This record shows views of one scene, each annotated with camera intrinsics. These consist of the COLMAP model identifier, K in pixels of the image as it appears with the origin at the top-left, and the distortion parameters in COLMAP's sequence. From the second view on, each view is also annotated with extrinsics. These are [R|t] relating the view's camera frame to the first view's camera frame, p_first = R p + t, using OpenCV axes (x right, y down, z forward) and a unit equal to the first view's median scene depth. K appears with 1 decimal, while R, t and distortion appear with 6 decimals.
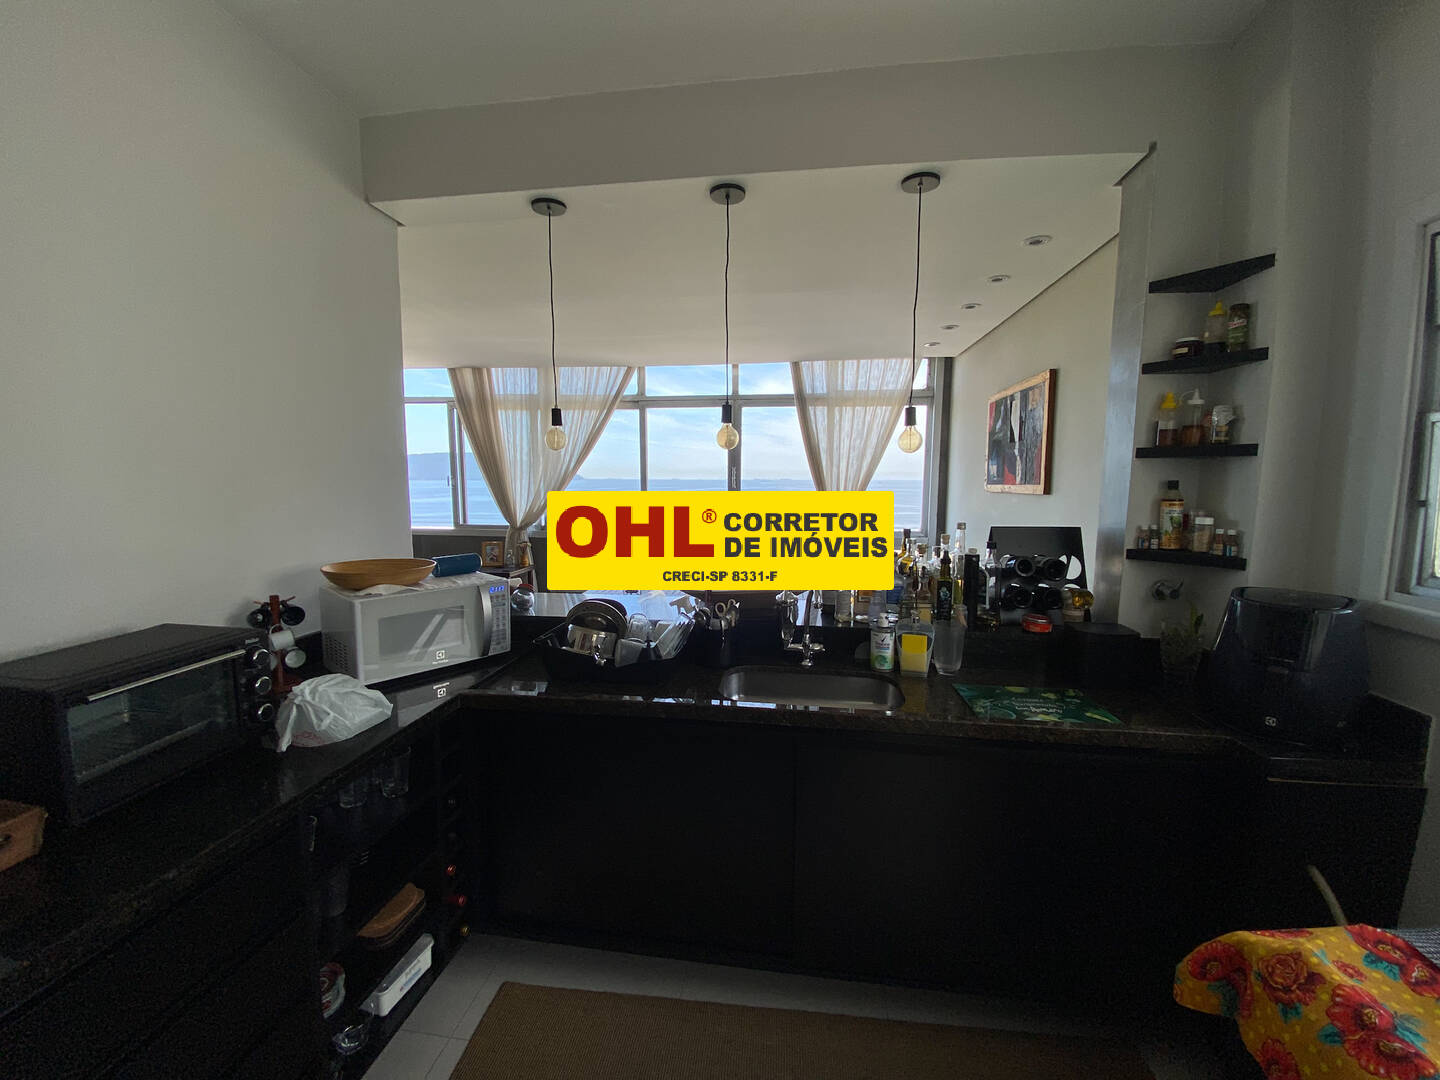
lens RADIAL K [[581.9, 0, 717.9], [0, 581.9, 540.2], [0, 0, 1]] dist [0.029204, -0.024086]
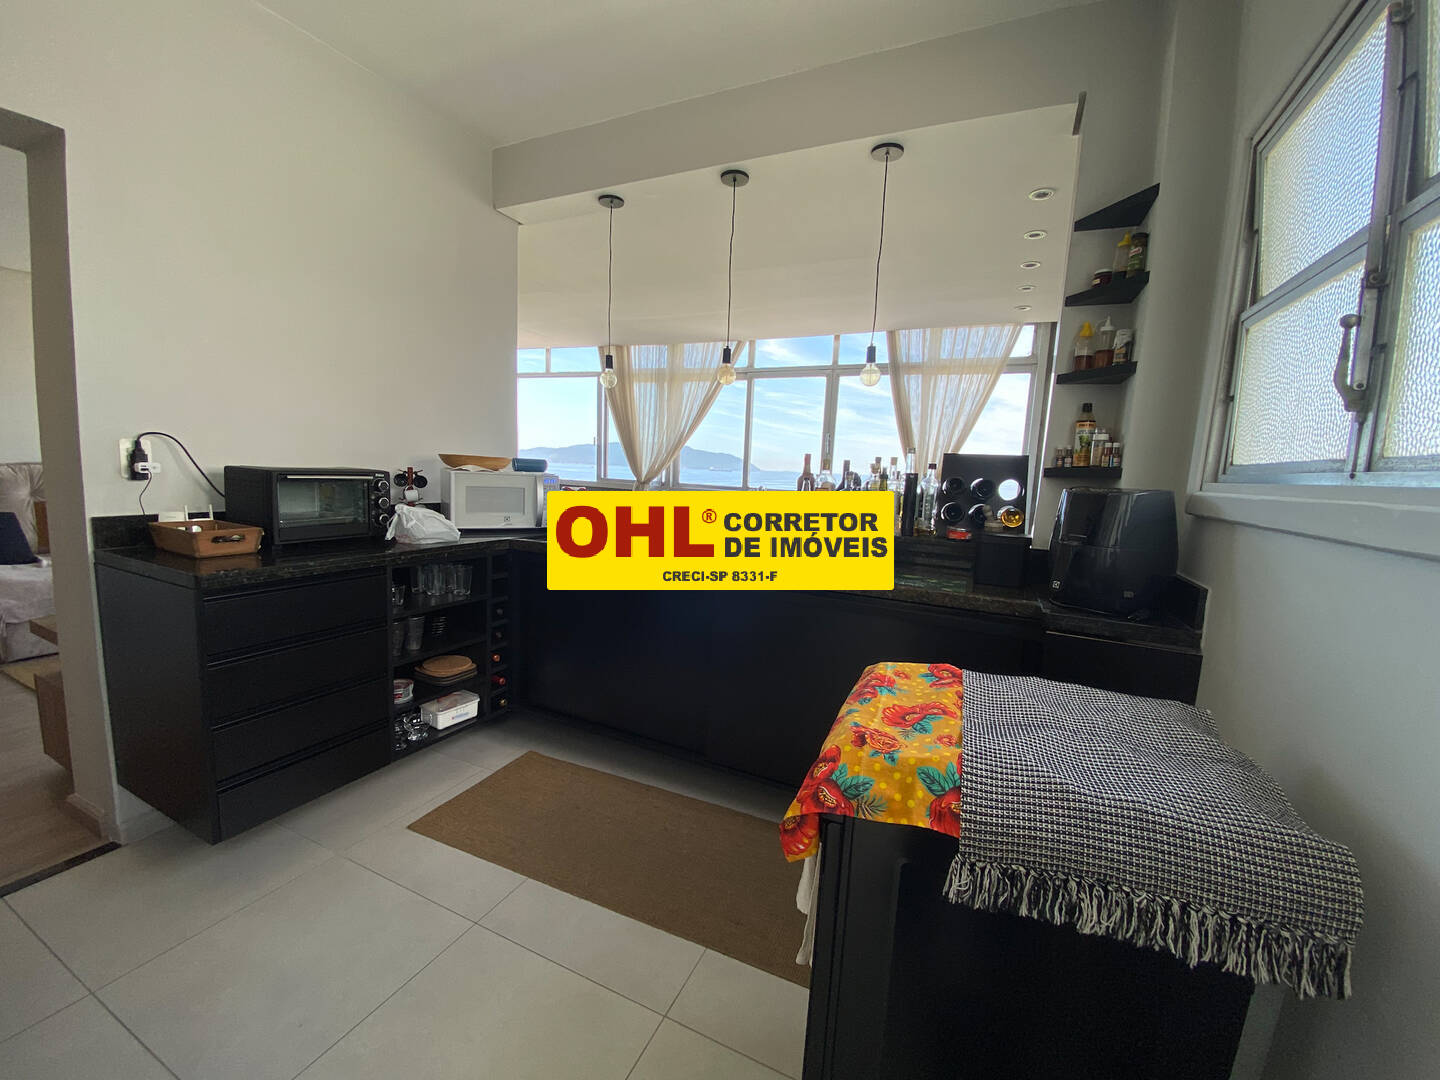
lens RADIAL K [[581.9, 0, 717.9], [0, 581.9, 540.2], [0, 0, 1]] dist [0.029204, -0.024086]
pose [[0.954714, 0.075731, -0.287724, 0.404536], [-0.072485, 0.997128, 0.021937, 0.157834], [0.288559, -0.000088, 0.957462, -0.213923]]
